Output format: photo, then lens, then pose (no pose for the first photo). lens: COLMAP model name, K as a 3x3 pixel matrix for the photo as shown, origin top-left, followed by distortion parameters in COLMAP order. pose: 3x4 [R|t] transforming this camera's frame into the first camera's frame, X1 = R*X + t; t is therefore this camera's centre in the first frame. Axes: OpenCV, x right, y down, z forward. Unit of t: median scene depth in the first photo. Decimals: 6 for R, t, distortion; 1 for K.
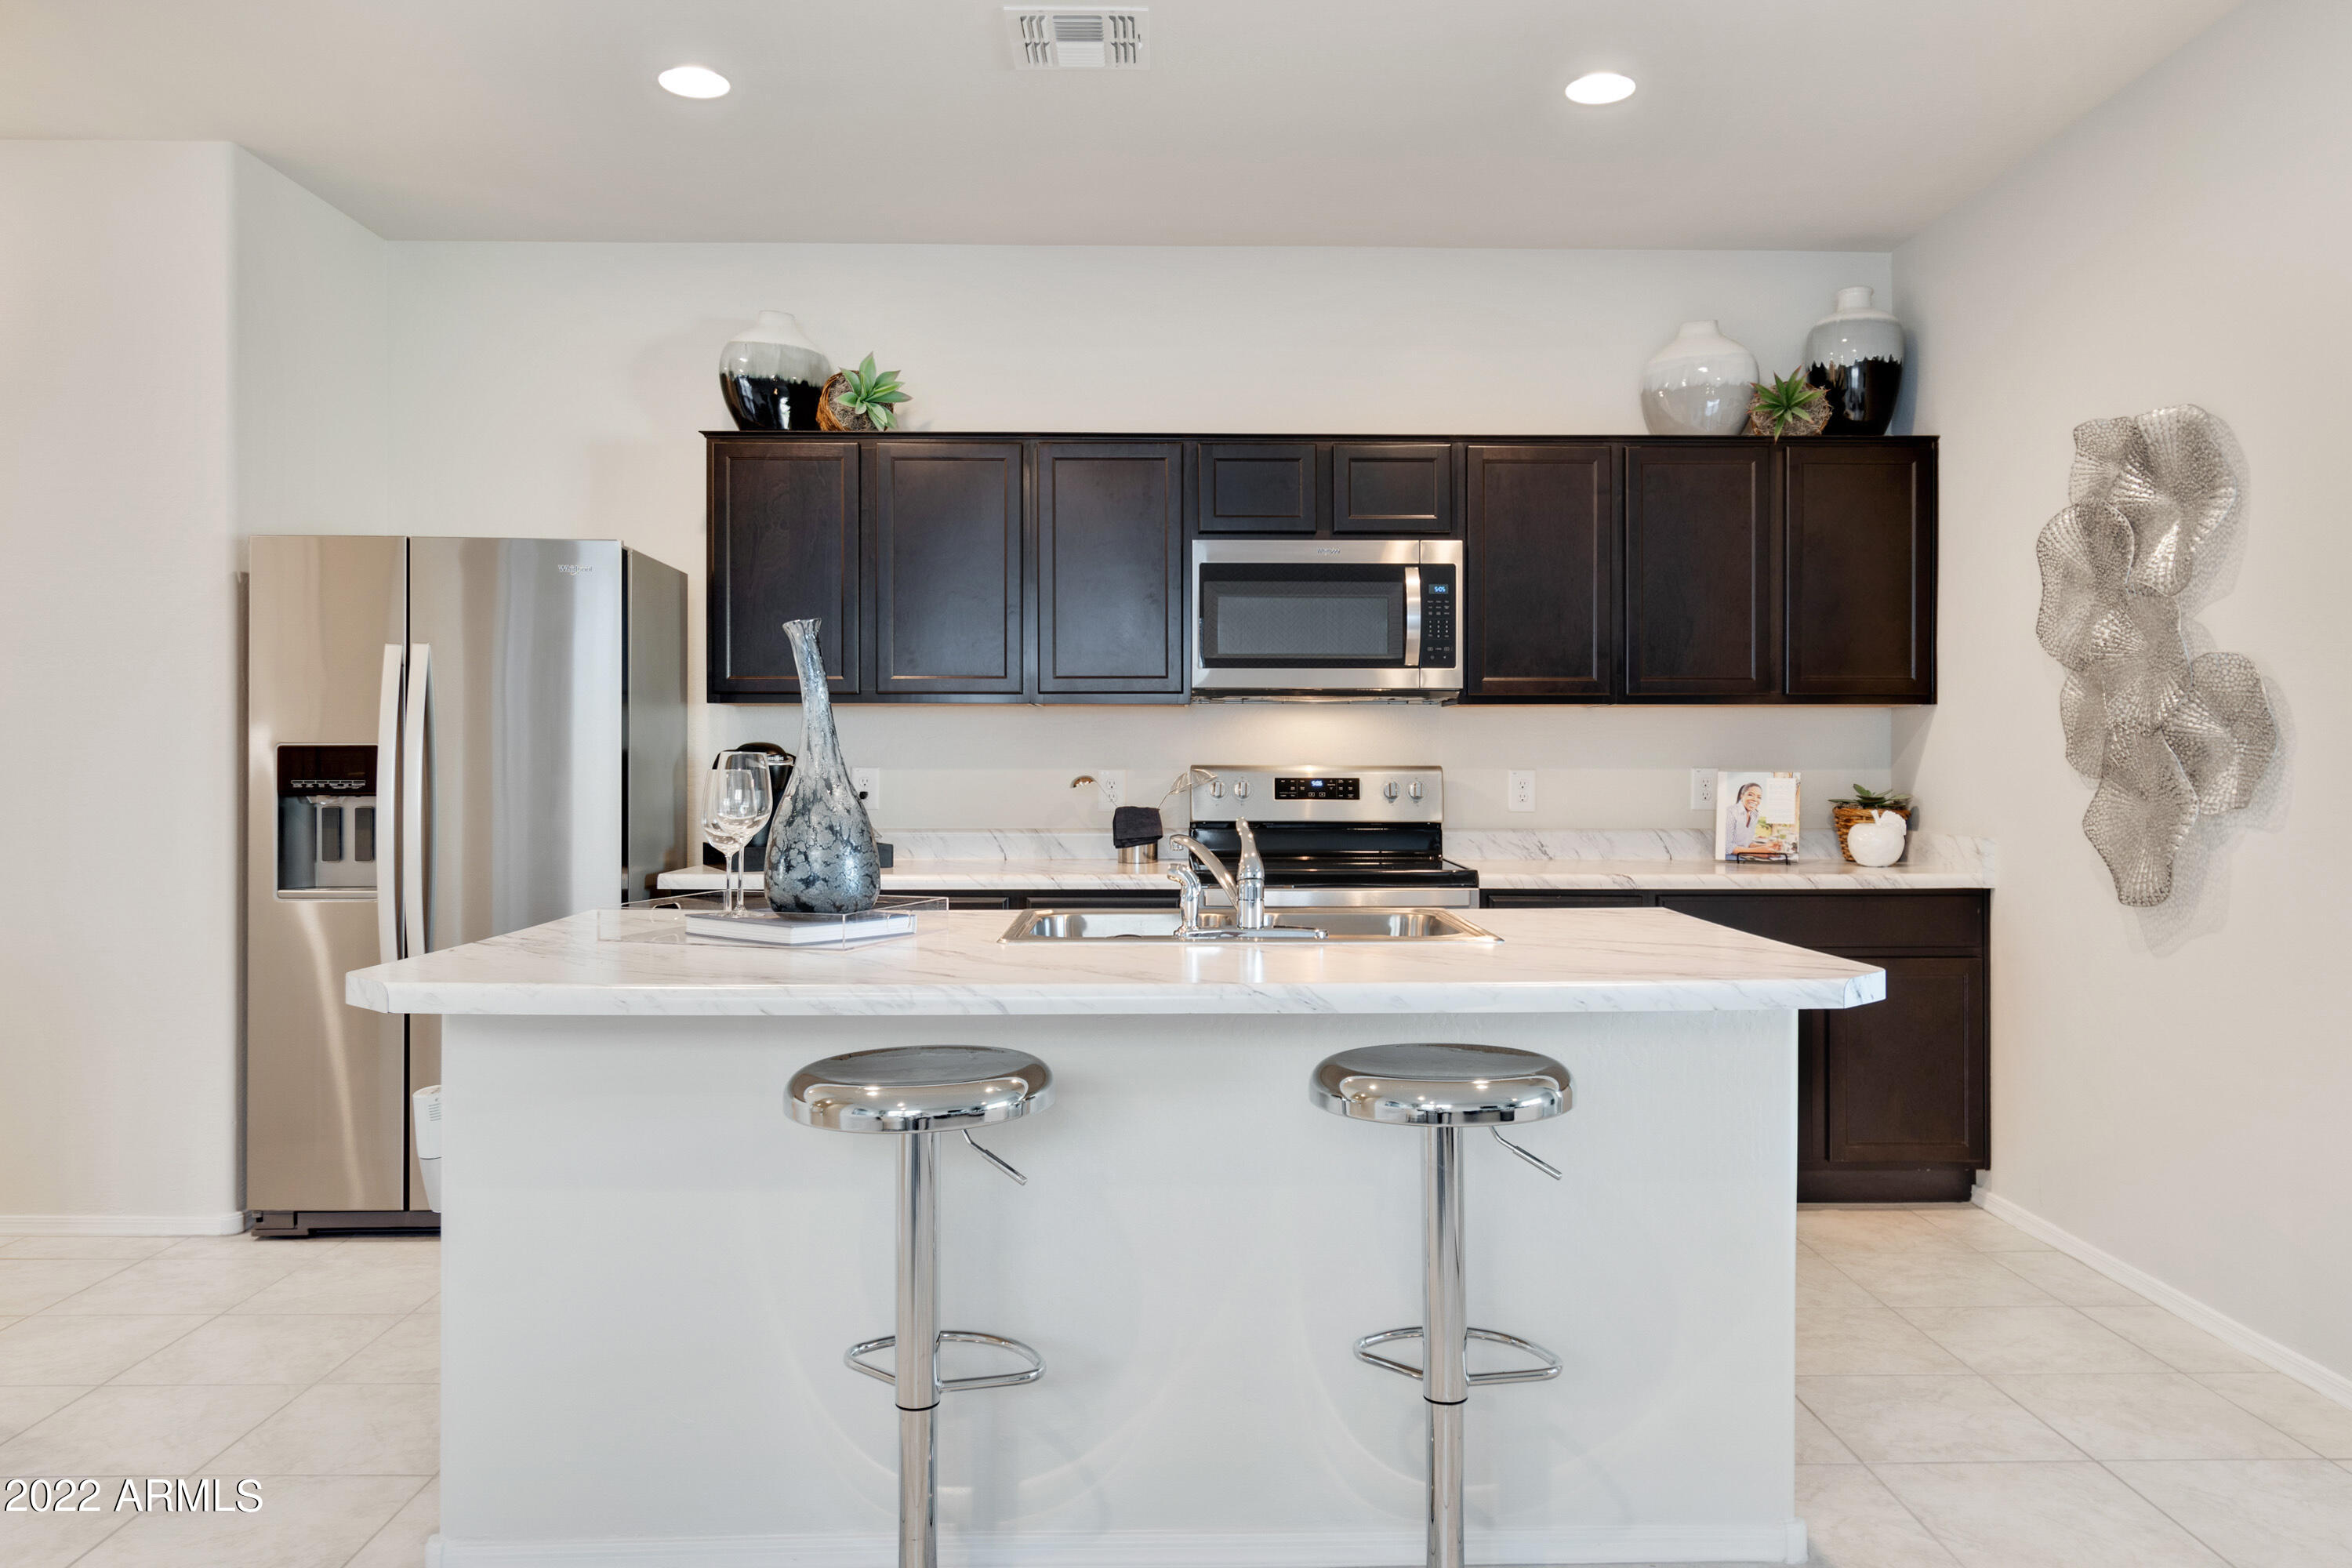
lens RADIAL K [[1679.8, 0, 1178.3], [0, 1679.8, 774.8], [0, 0, 1]] dist [0.007152, 0.001475]
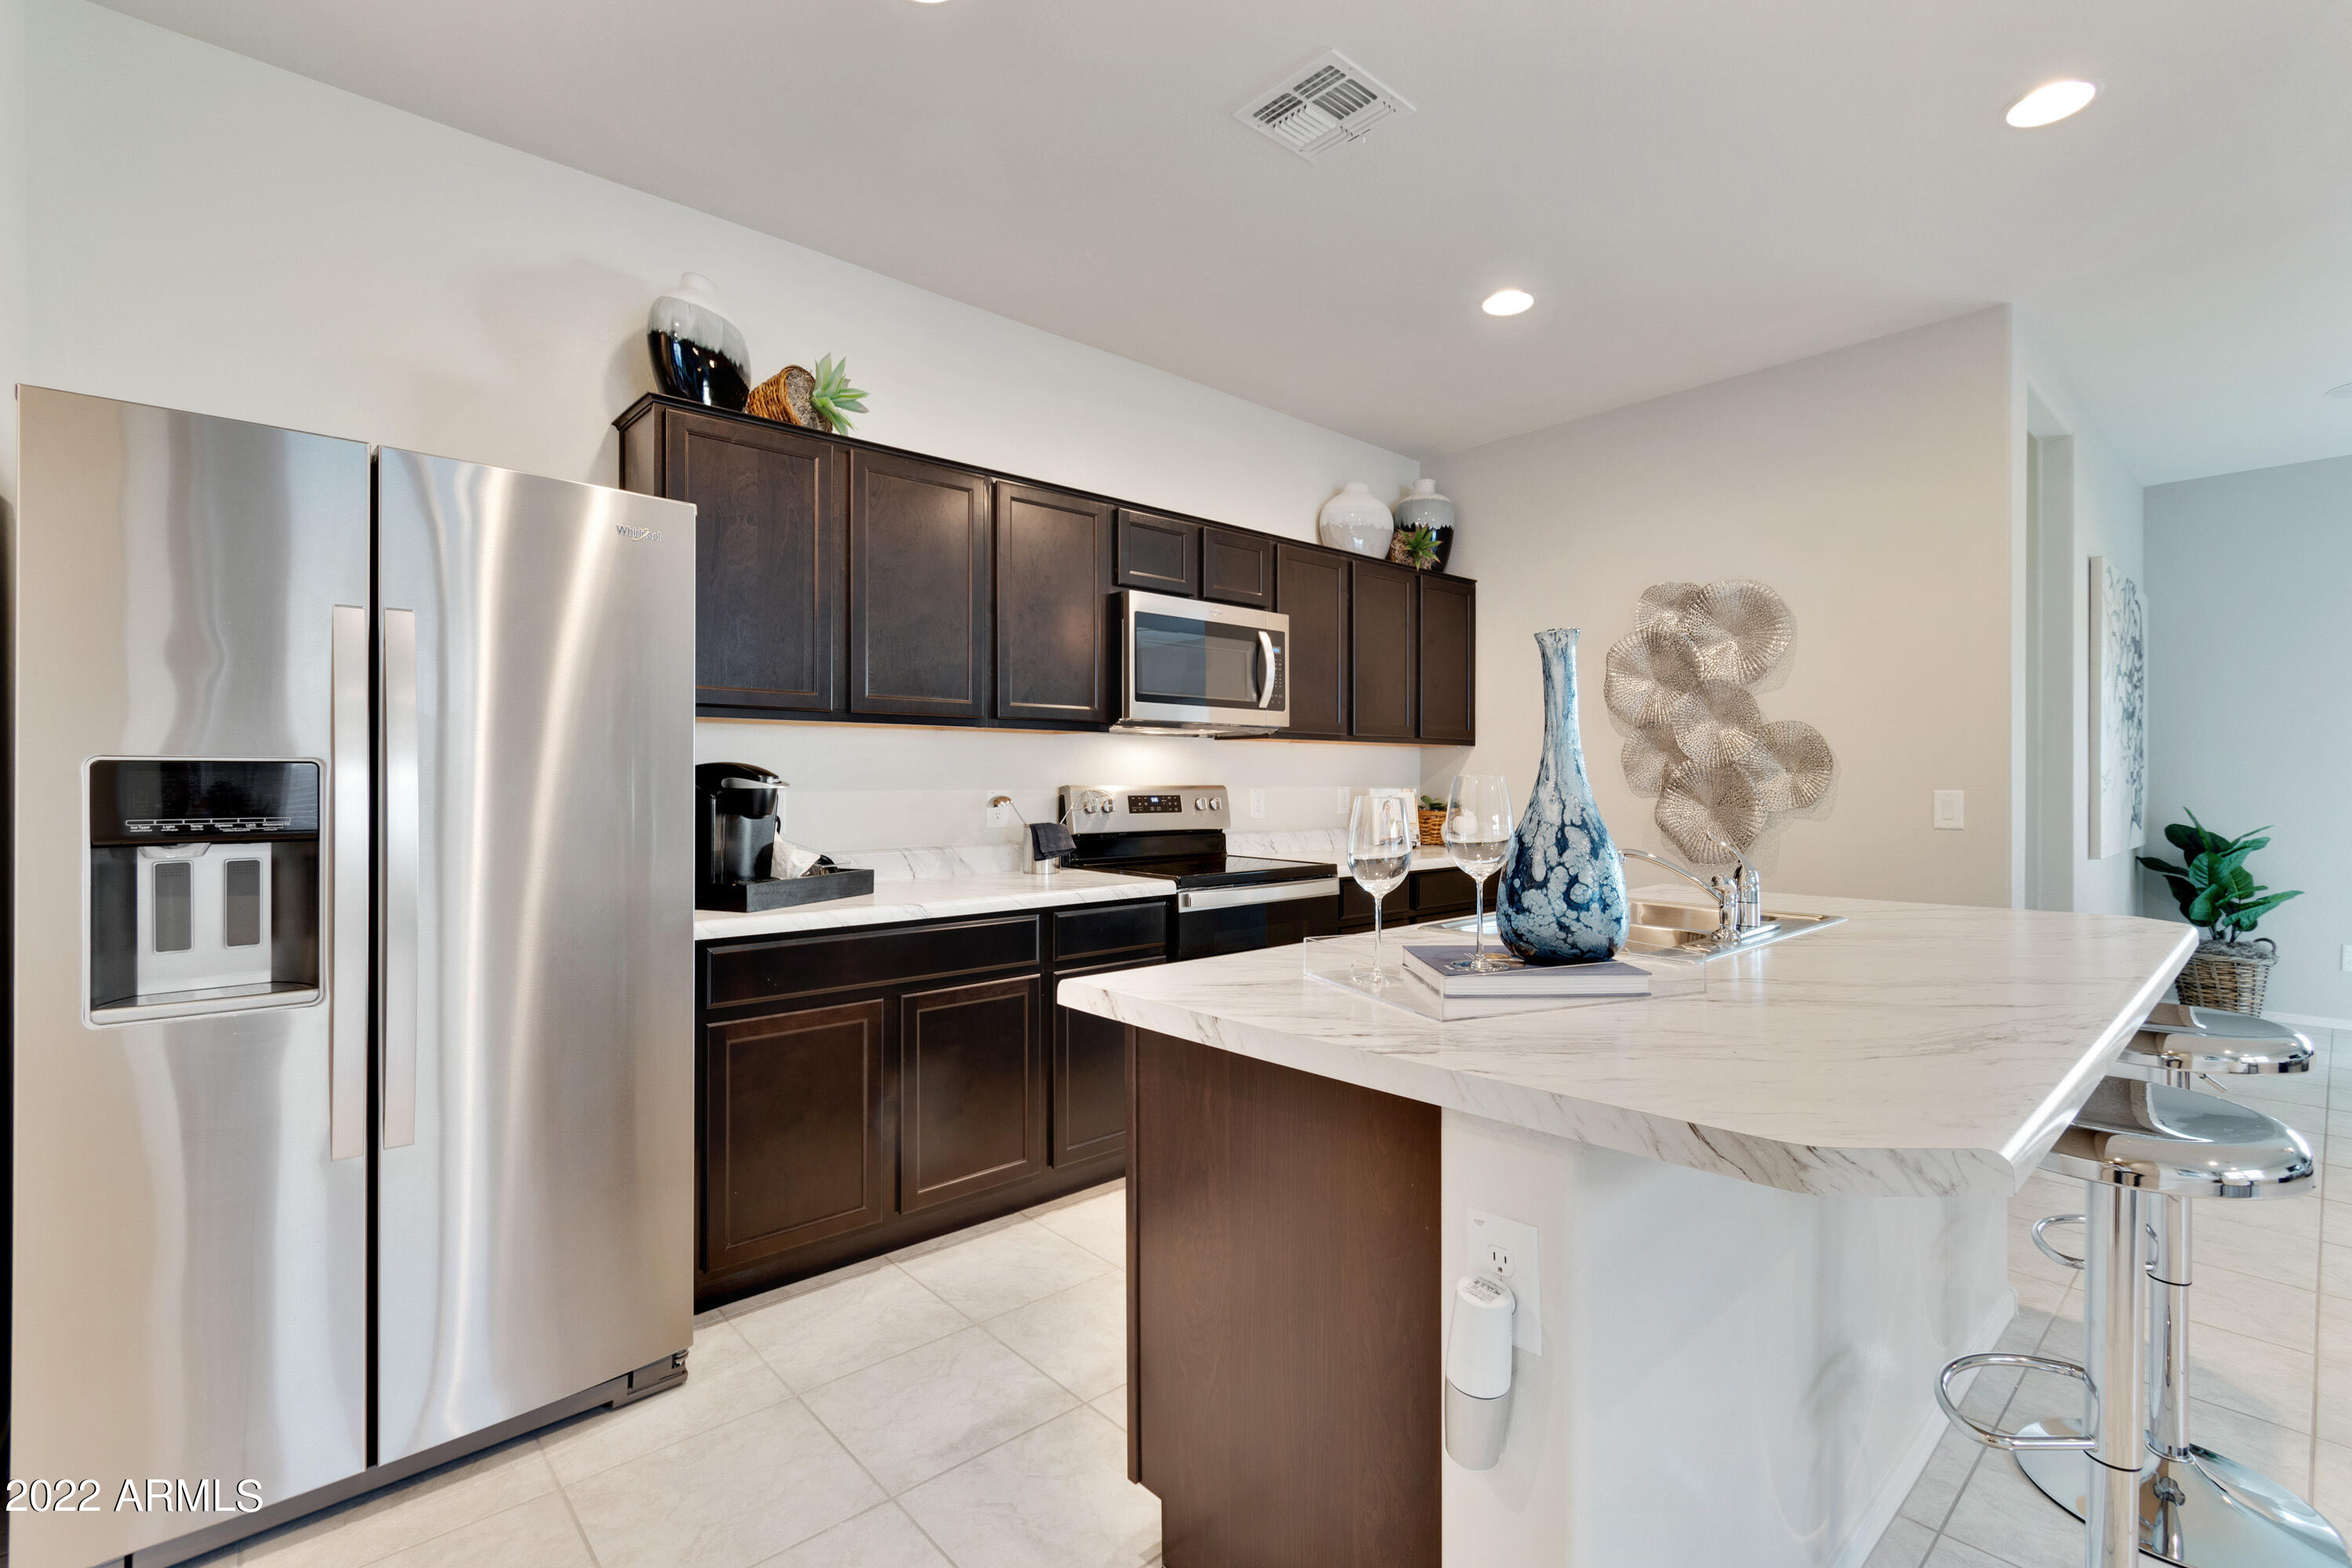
lens RADIAL K [[1066.5, 0, 1173.2], [0, 1066.5, 786.9], [0, 0, 1]] dist [0.016584, 0.000087]
pose [[0.742369, -0.005745, 0.669967, -0.453348], [0.006530, 0.999978, 0.001339, -0.005615], [-0.669960, 0.003381, 0.742390, 0.433001]]
